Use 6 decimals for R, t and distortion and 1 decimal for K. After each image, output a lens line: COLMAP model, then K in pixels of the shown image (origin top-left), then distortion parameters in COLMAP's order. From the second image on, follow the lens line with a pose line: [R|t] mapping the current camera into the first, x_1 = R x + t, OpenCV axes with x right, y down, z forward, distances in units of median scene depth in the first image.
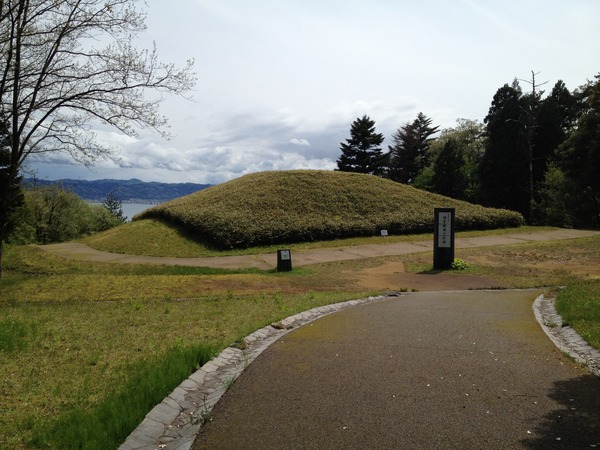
lens RADIAL K [[570.1, 0, 300.9], [0, 570.1, 218.6], [0, 0, 1]] dist [0.136321, -0.249738]
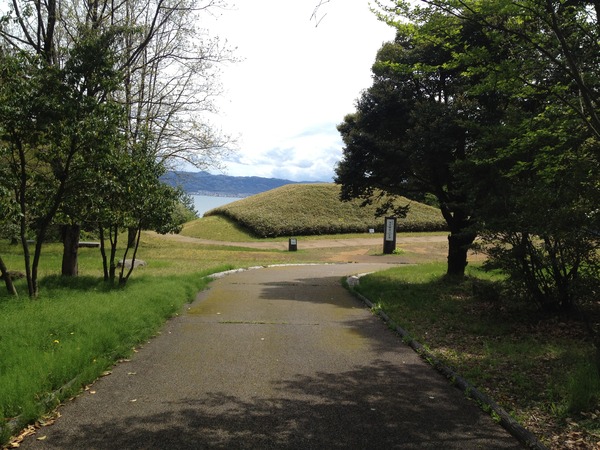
lens RADIAL K [[570.1, 0, 300.9], [0, 570.1, 218.6], [0, 0, 1]] dist [0.136321, -0.249738]
pose [[0.993363, 0.032330, -0.110381, 0.128259], [-0.031473, 0.999459, 0.009501, -0.015423], [0.110629, -0.005964, 0.993844, -0.482491]]
